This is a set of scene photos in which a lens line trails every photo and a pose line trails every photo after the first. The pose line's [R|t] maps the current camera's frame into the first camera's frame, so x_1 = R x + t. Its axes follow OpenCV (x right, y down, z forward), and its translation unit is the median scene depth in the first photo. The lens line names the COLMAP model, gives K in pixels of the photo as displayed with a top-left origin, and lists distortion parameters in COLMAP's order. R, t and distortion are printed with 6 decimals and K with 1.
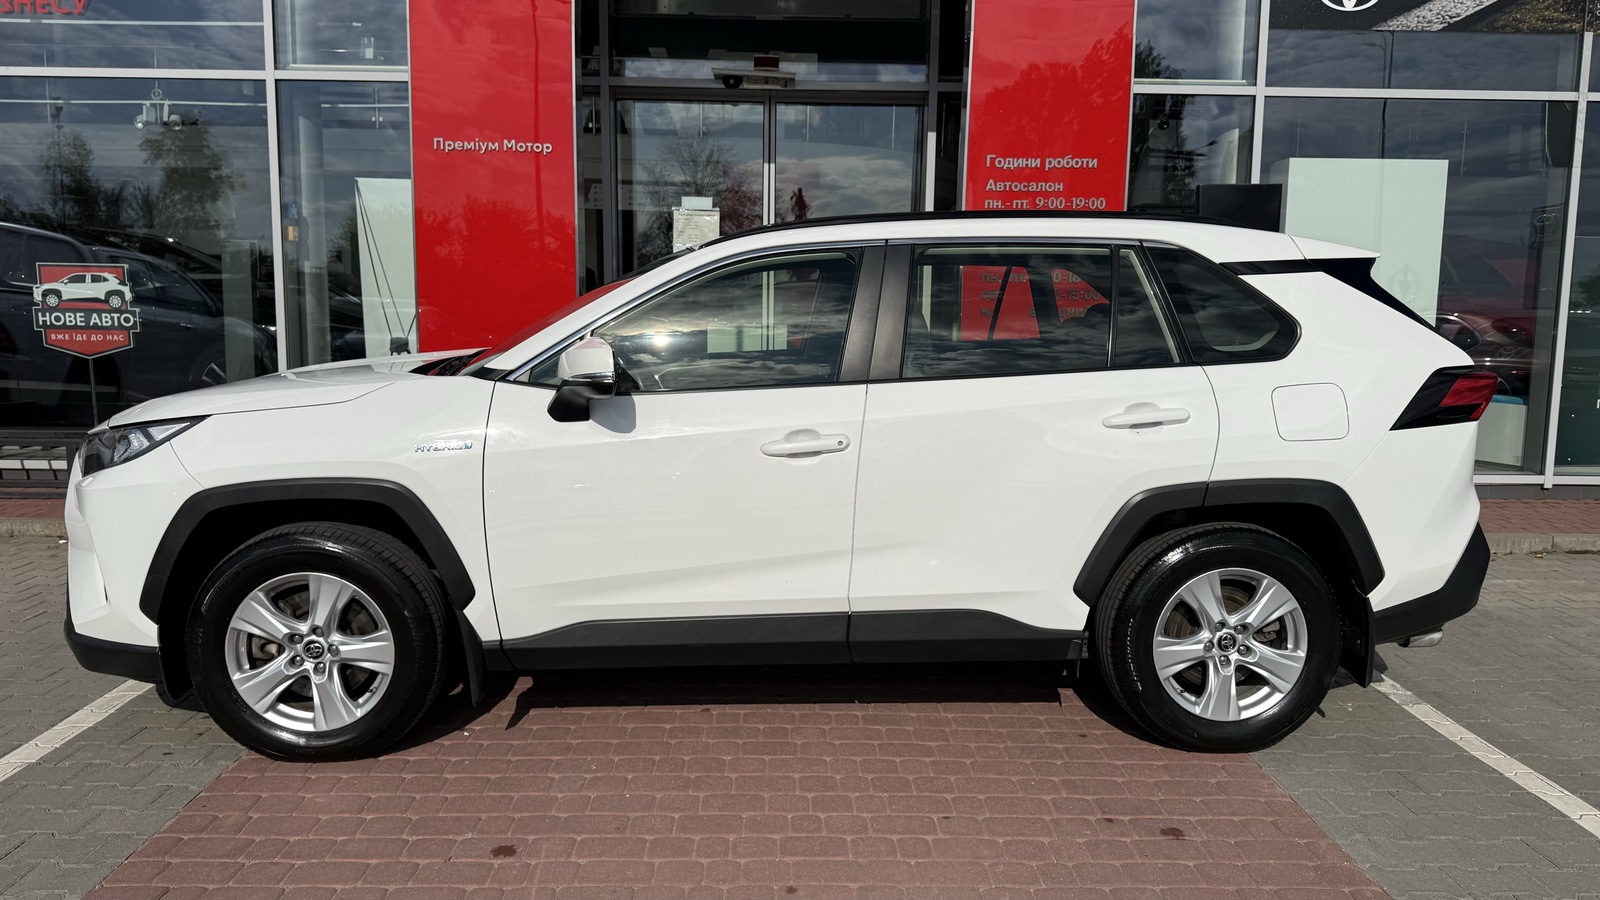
lens RADIAL K [[1126.6, 0, 798.6], [0, 1126.6, 443.0], [0, 0, 1]] dist [-0.009029, 0.005254]
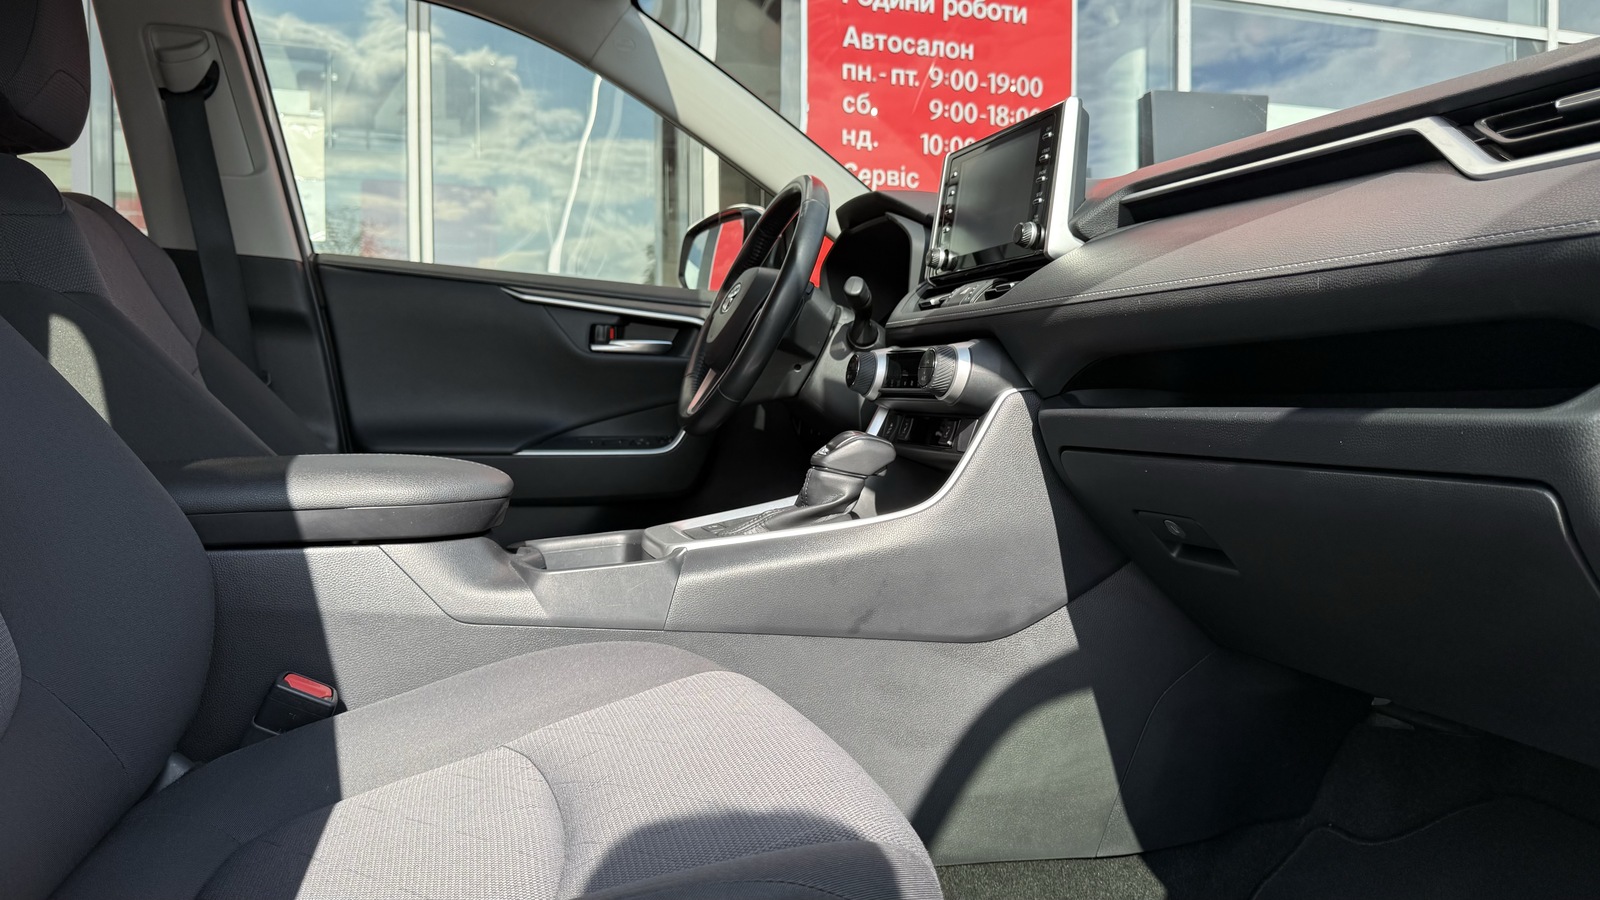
lens RADIAL K [[1142.3, 0, 793.3], [0, 1142.3, 453.4], [0, 0, 1]] dist [0.002767, -0.006430]
pose [[0.960607, -0.021475, 0.277081, -0.009178], [0.044031, 0.996177, -0.075444, 0.006779], [-0.274401, 0.084673, 0.957880, 0.433914]]
